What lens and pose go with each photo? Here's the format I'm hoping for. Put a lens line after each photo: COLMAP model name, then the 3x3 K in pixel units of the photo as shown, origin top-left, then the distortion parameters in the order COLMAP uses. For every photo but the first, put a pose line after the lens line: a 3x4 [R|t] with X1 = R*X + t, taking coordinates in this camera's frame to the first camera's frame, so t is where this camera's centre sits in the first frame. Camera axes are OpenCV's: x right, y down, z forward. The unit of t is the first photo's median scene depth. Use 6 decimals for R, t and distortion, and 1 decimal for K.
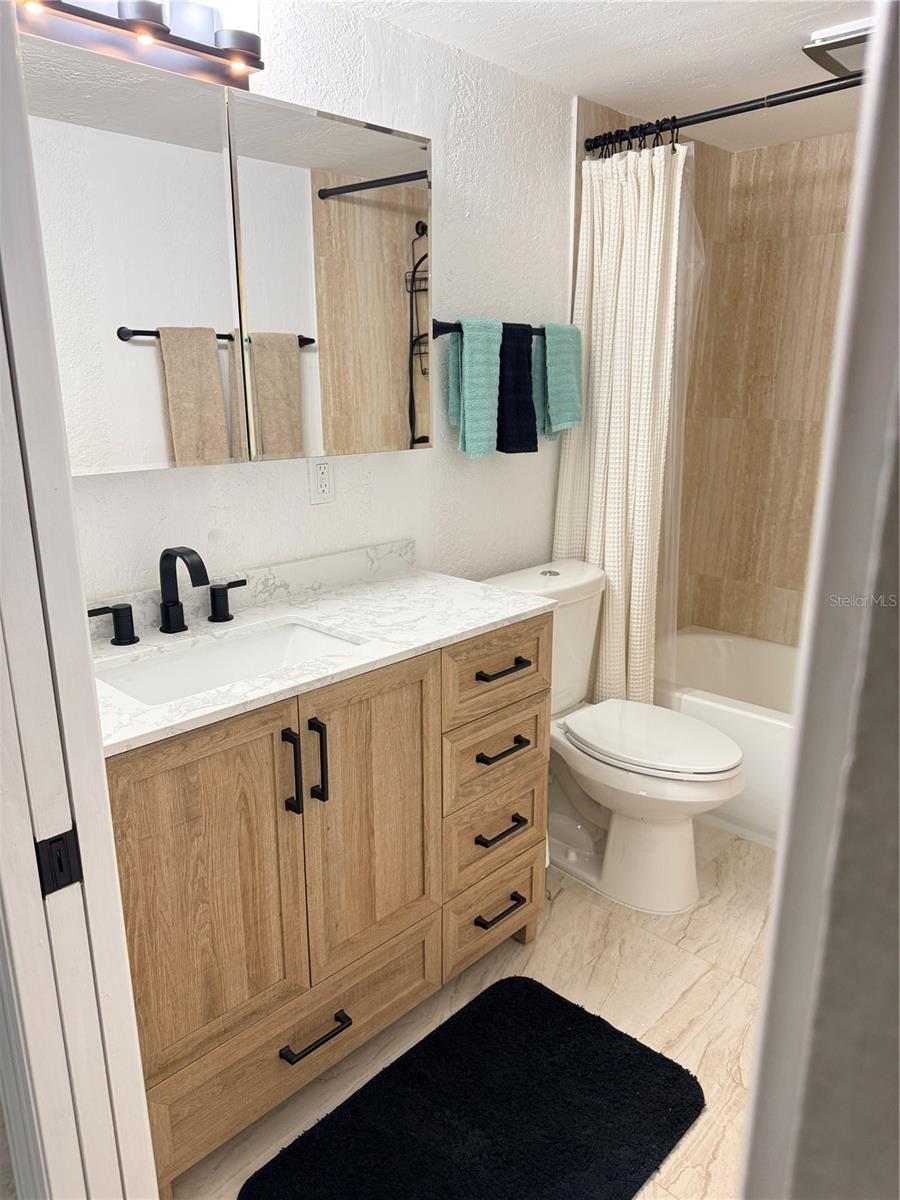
lens RADIAL K [[858.9, 0, 479.5], [0, 858.9, 603.1], [0, 0, 1]] dist [0.069851, -0.118450]
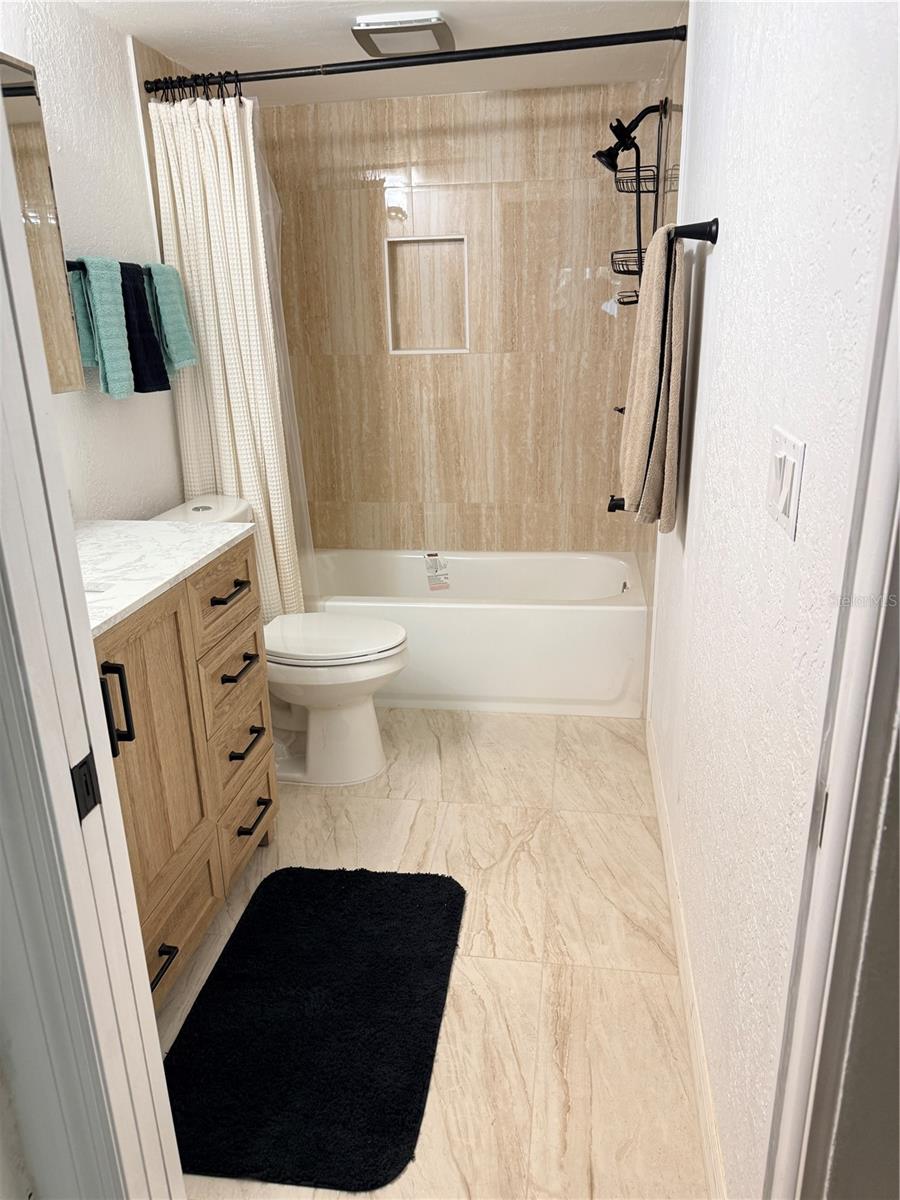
lens RADIAL K [[858.9, 0, 479.5], [0, 858.9, 603.1], [0, 0, 1]] dist [0.069851, -0.118450]
pose [[0.793960, -0.204532, 0.572533, -0.298963], [0.175266, 0.978734, 0.106594, 0.026613], [-0.582160, 0.015714, 0.812923, -0.043725]]
